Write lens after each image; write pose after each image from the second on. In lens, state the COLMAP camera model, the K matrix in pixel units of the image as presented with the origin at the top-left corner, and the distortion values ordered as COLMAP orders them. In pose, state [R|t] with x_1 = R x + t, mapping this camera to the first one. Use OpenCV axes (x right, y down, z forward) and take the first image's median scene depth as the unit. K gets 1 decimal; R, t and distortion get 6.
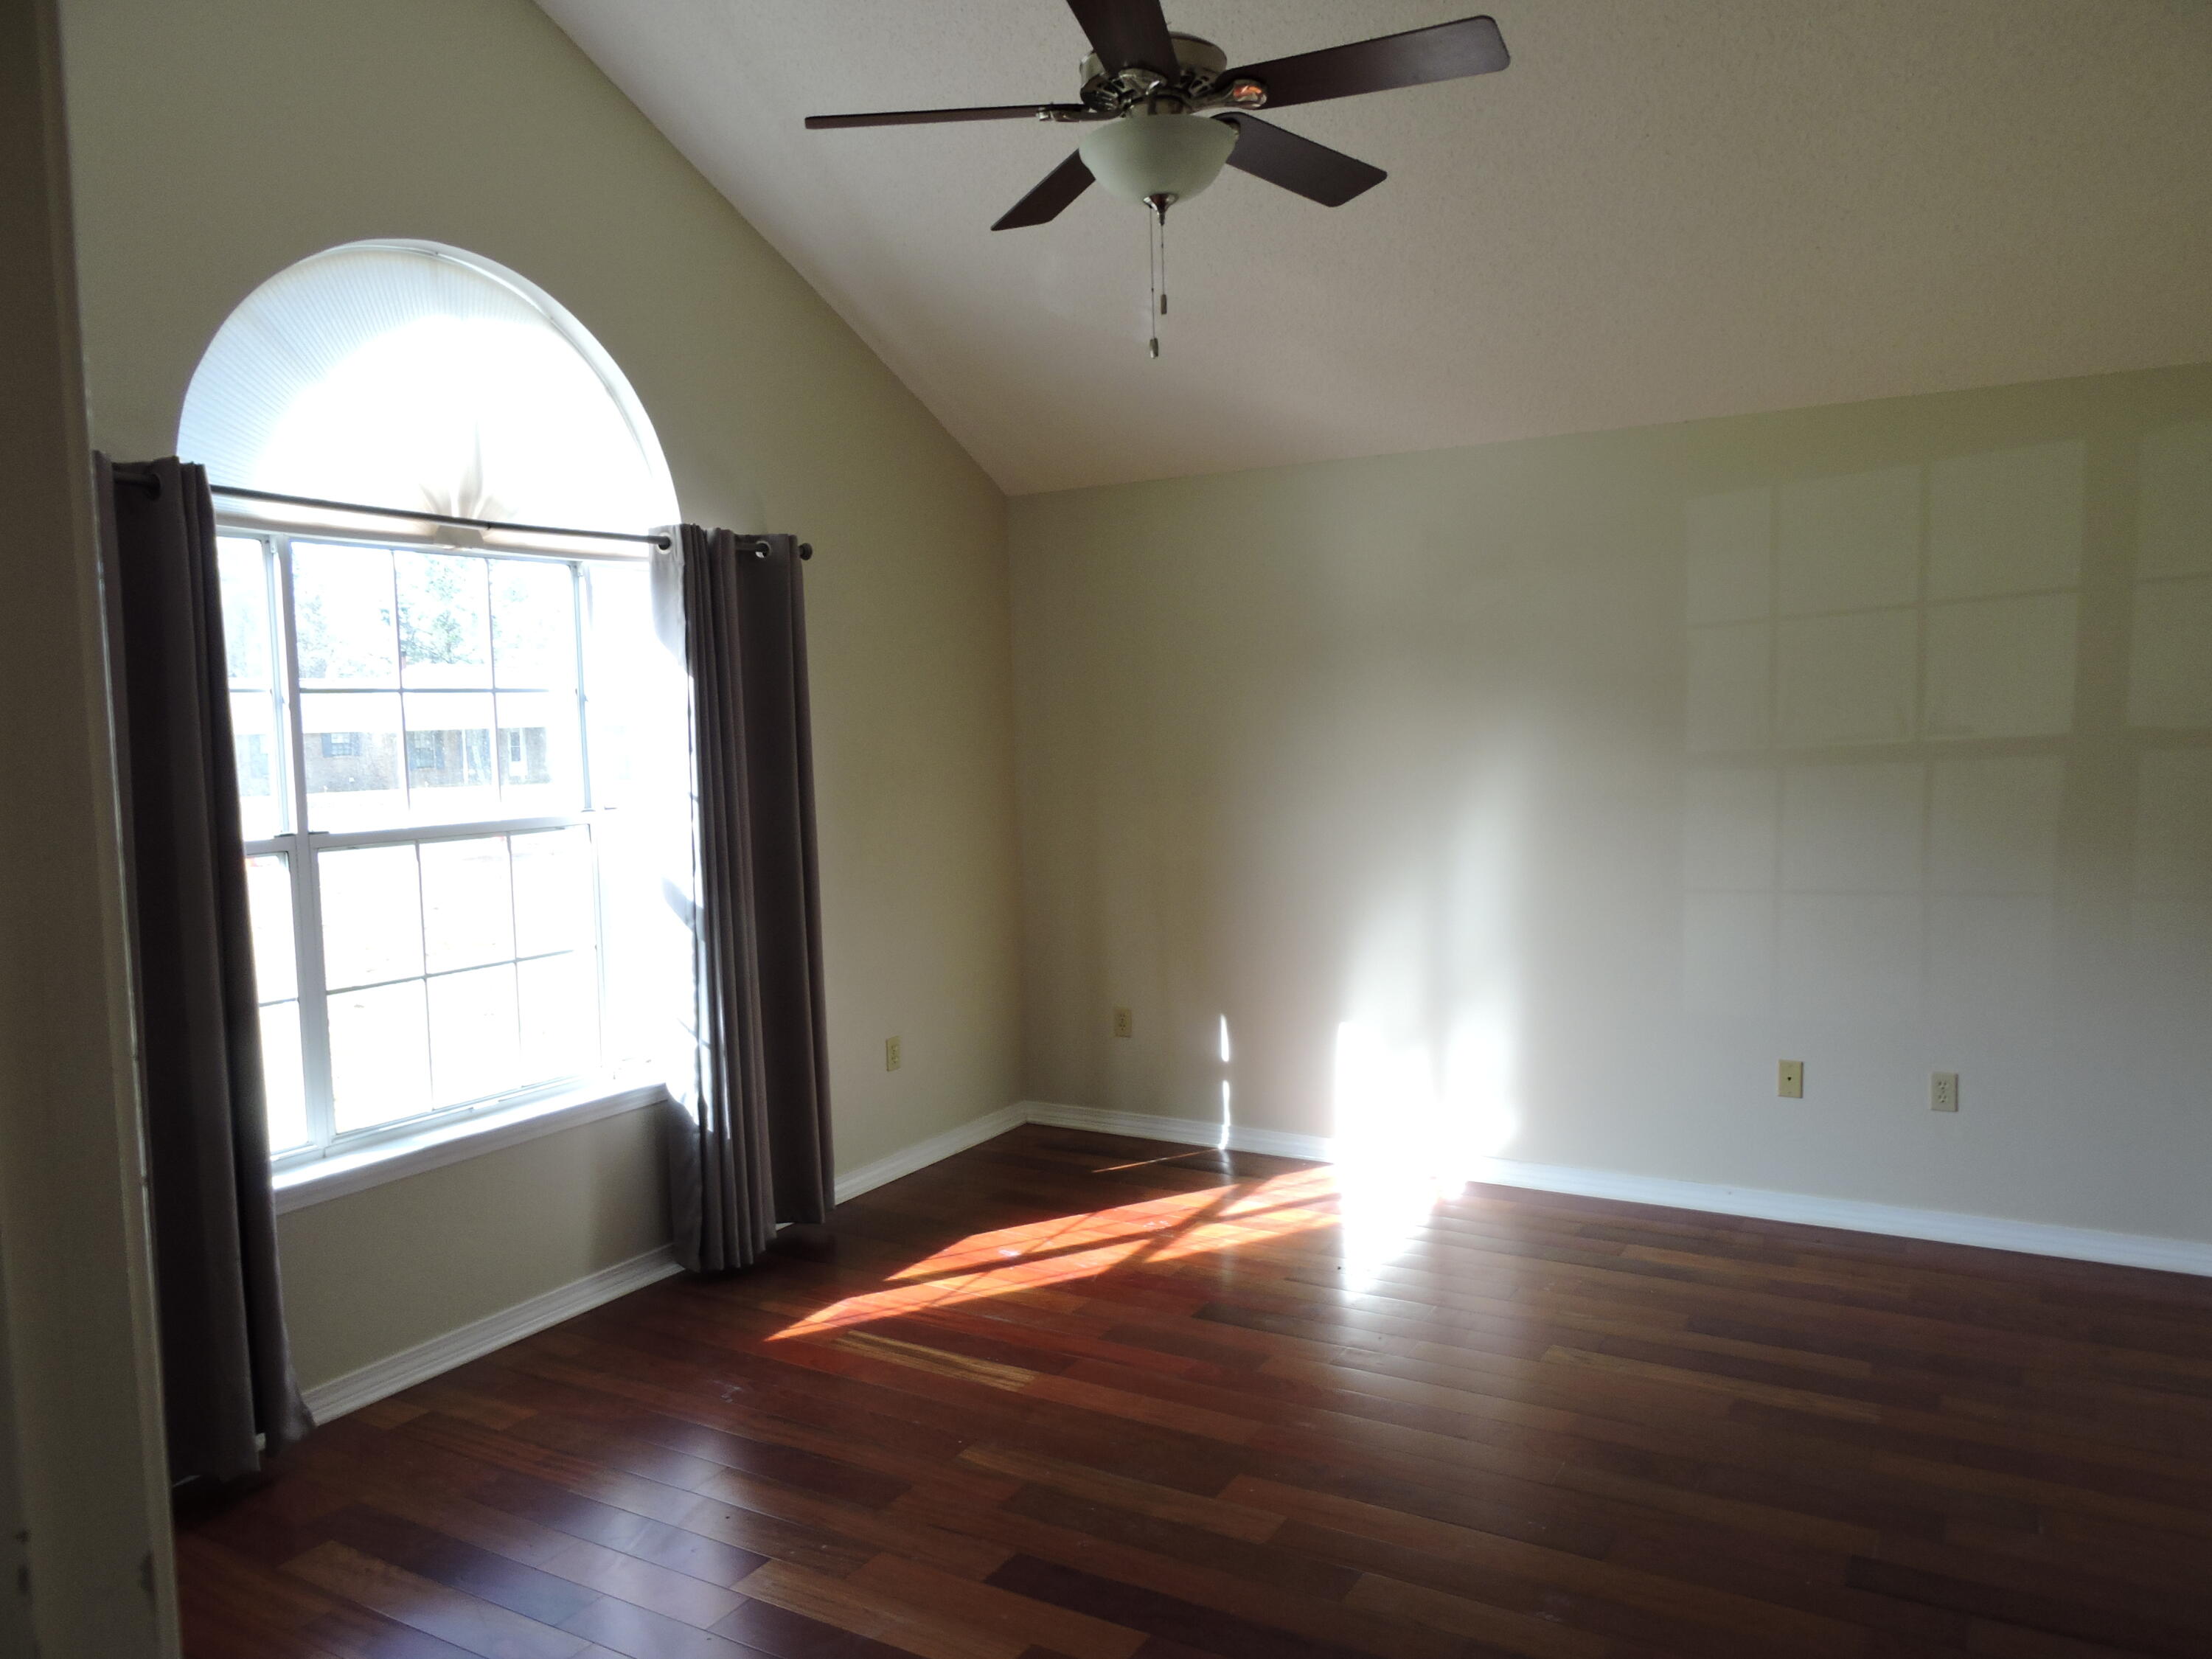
lens RADIAL K [[1580.8, 0, 1106.0], [0, 1580.8, 829.5], [0, 0, 1]] dist [-0.007205, -0.002402]
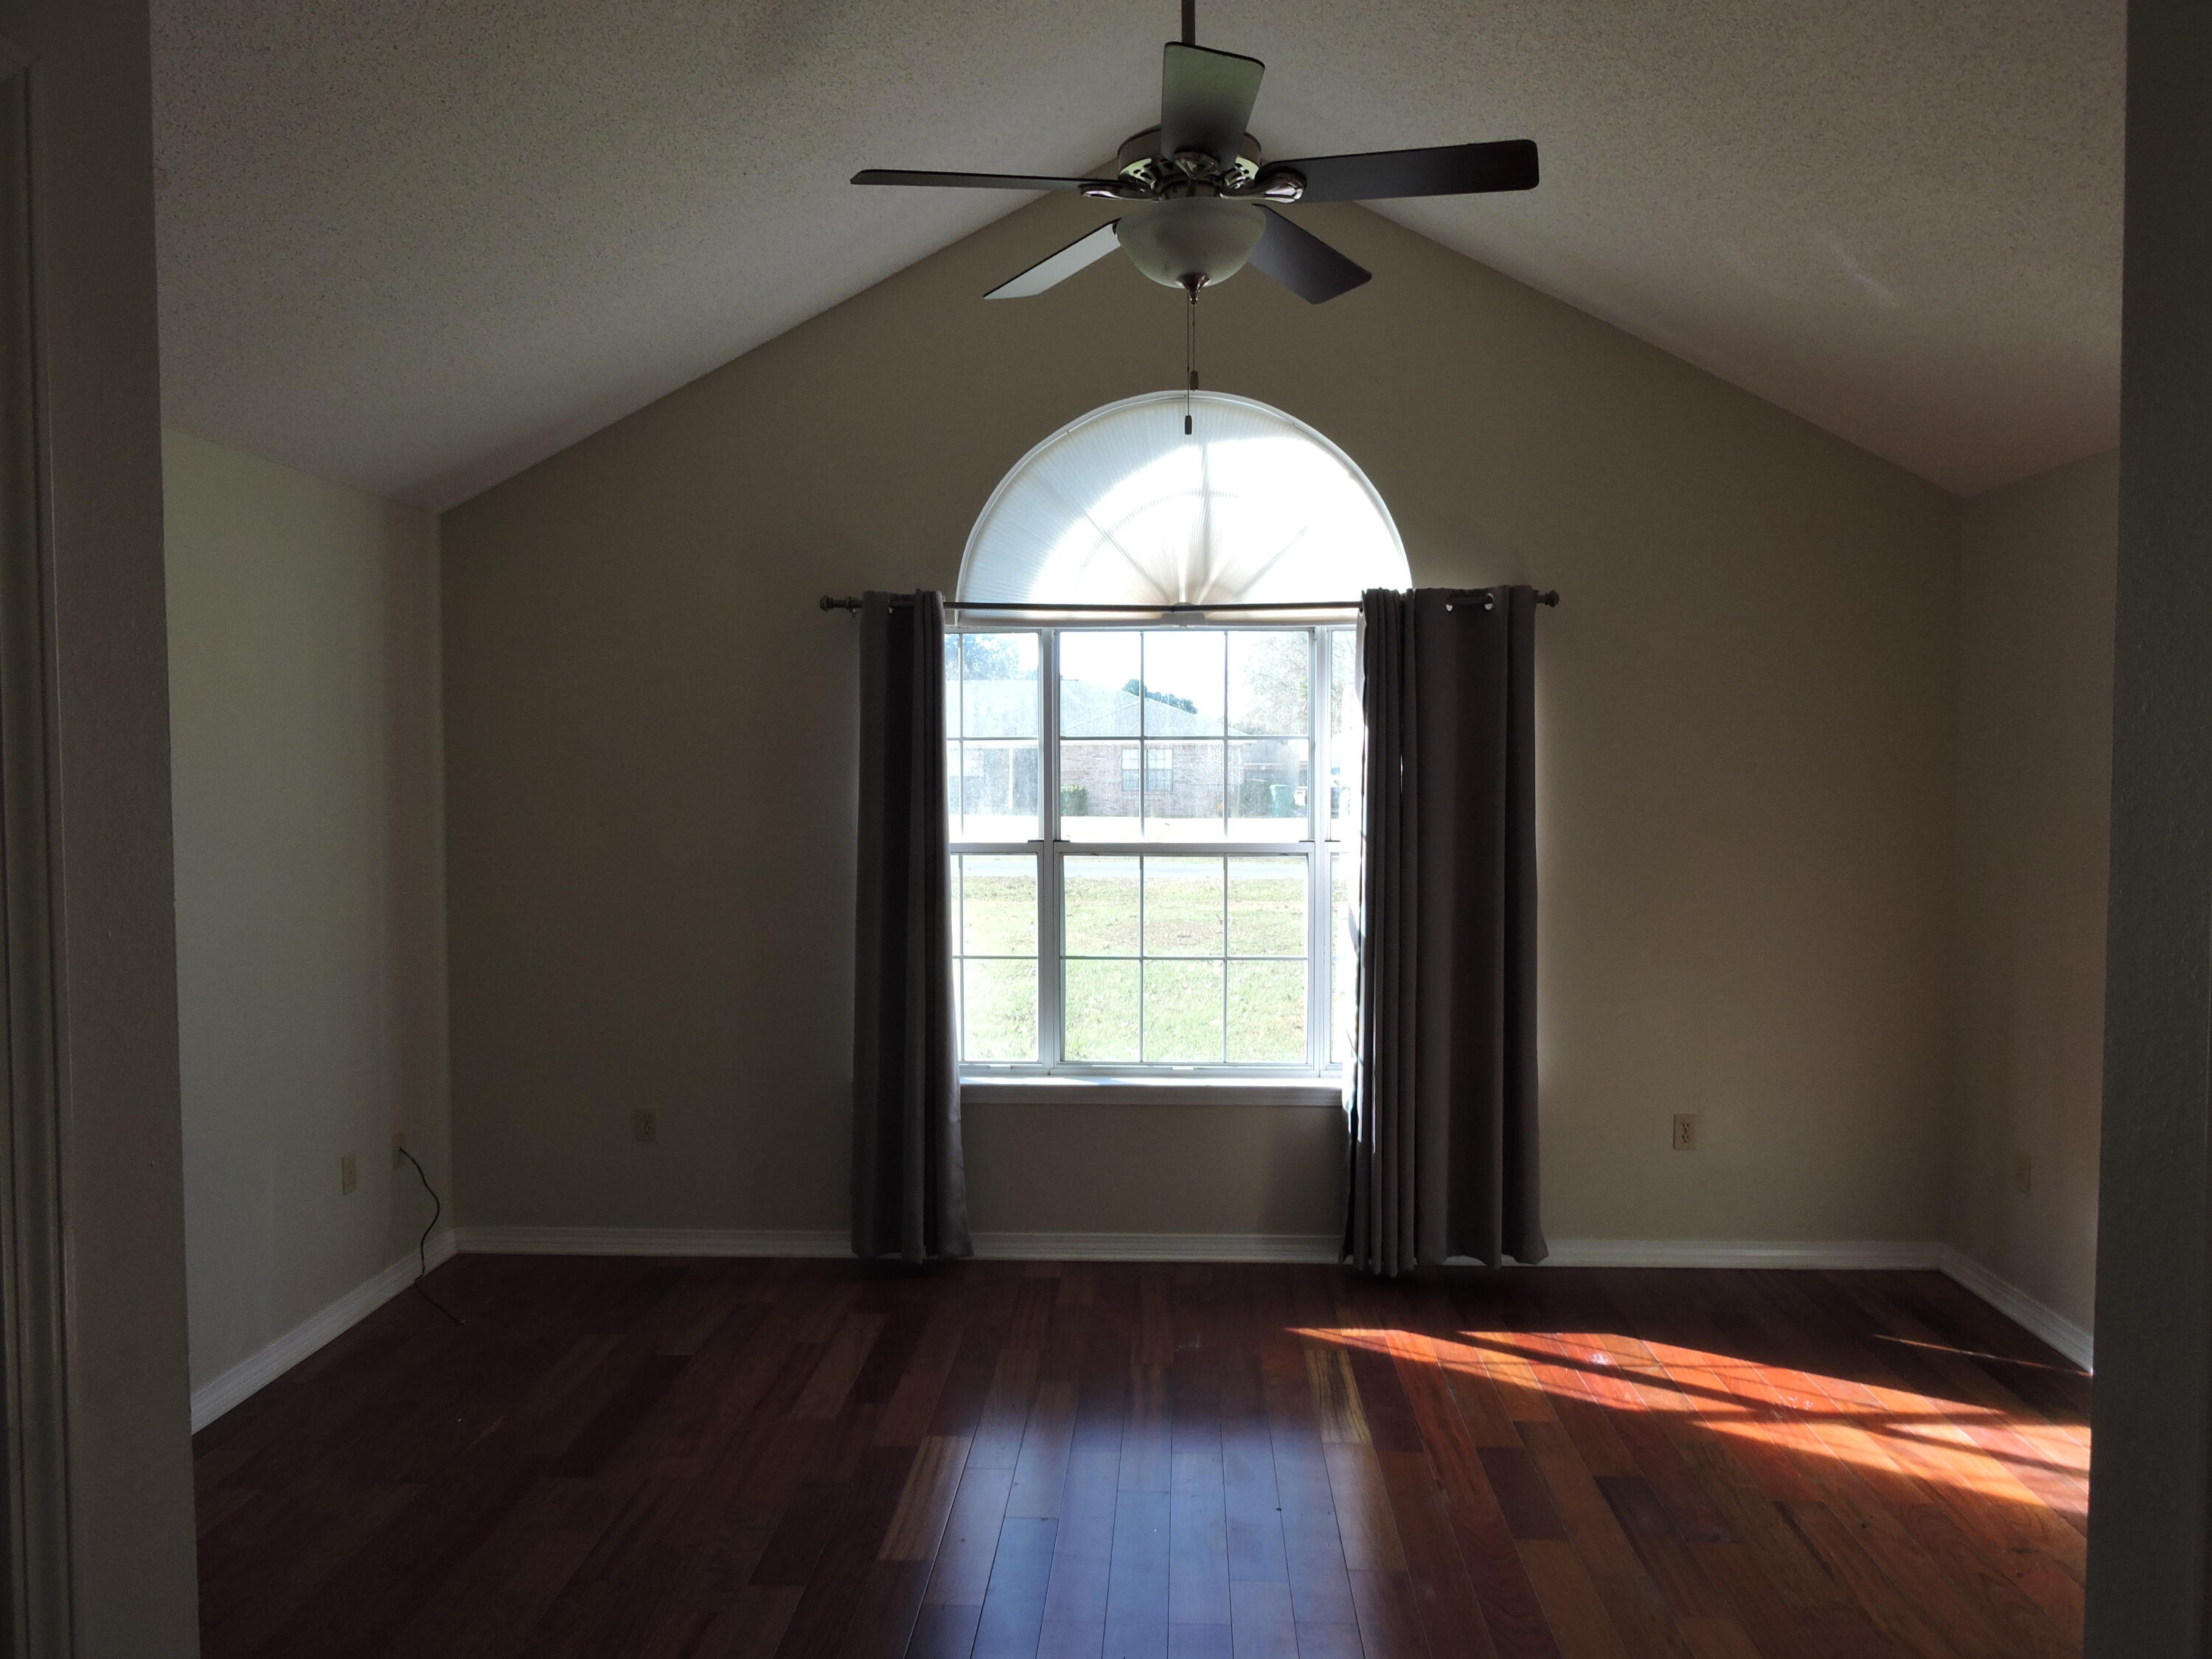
lens RADIAL K [[1580.8, 0, 1106.0], [0, 1580.8, 829.5], [0, 0, 1]] dist [-0.007205, -0.002402]
pose [[0.455114, 0.061863, -0.888282, 0.631712], [-0.072912, 0.996823, 0.032066, -0.046820], [0.887443, 0.050173, 0.458178, 0.334563]]
